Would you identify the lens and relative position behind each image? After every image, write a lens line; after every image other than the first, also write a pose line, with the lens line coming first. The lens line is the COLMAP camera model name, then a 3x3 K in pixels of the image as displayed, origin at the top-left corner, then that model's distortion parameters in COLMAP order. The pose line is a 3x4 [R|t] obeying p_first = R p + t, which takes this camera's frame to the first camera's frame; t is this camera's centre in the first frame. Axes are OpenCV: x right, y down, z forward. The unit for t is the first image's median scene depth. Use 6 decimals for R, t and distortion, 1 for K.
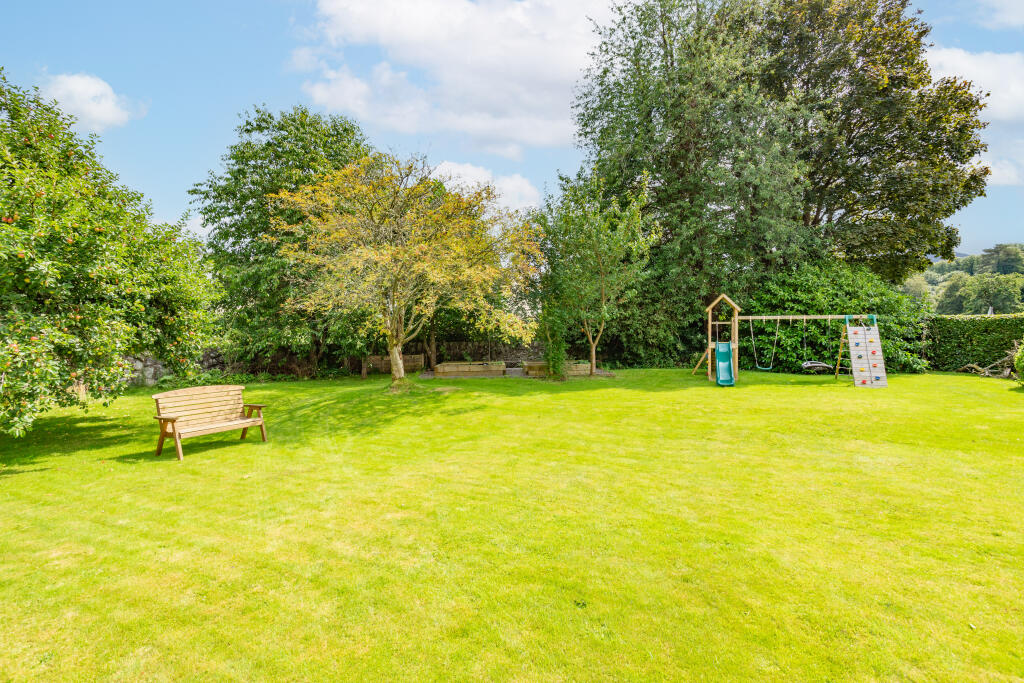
lens RADIAL K [[505.0, 0, 511.6], [0, 505.0, 337.2], [0, 0, 1]] dist [-0.001164, 0.011876]
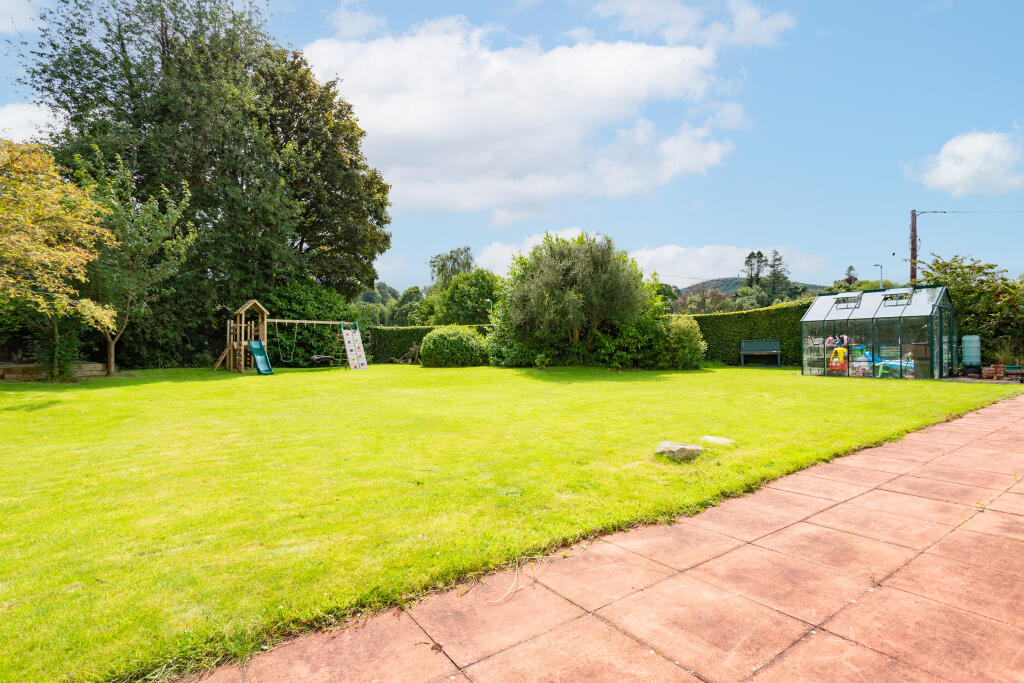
lens RADIAL K [[500.0, 0, 511.3], [0, 500.0, 353.0], [0, 0, 1]] dist [0.000014, 0.000161]
pose [[0.494558, -0.006665, 0.869119, -0.254154], [0.000382, 0.999972, 0.007451, 0.026150], [-0.869145, -0.003353, 0.494547, -0.088574]]
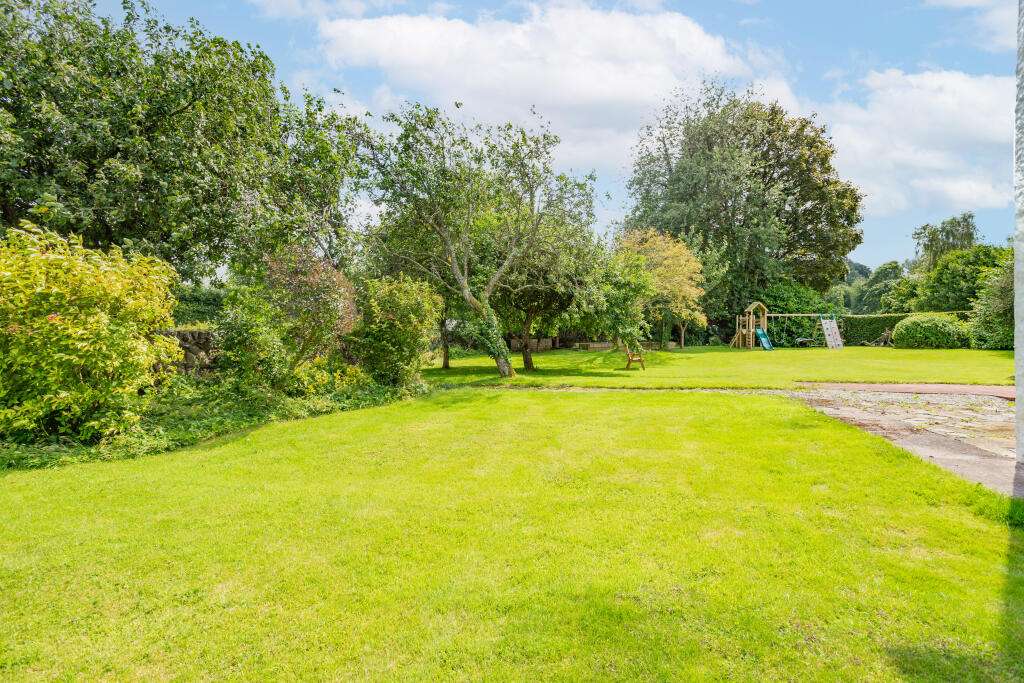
lens RADIAL K [[505.0, 0, 511.6], [0, 505.0, 337.2], [0, 0, 1]] dist [-0.001164, 0.011876]
pose [[0.976369, -0.001518, 0.216104, -0.715871], [0.000708, 0.999992, 0.003826, 0.028805], [-0.216108, -0.003583, 0.976363, -0.501618]]
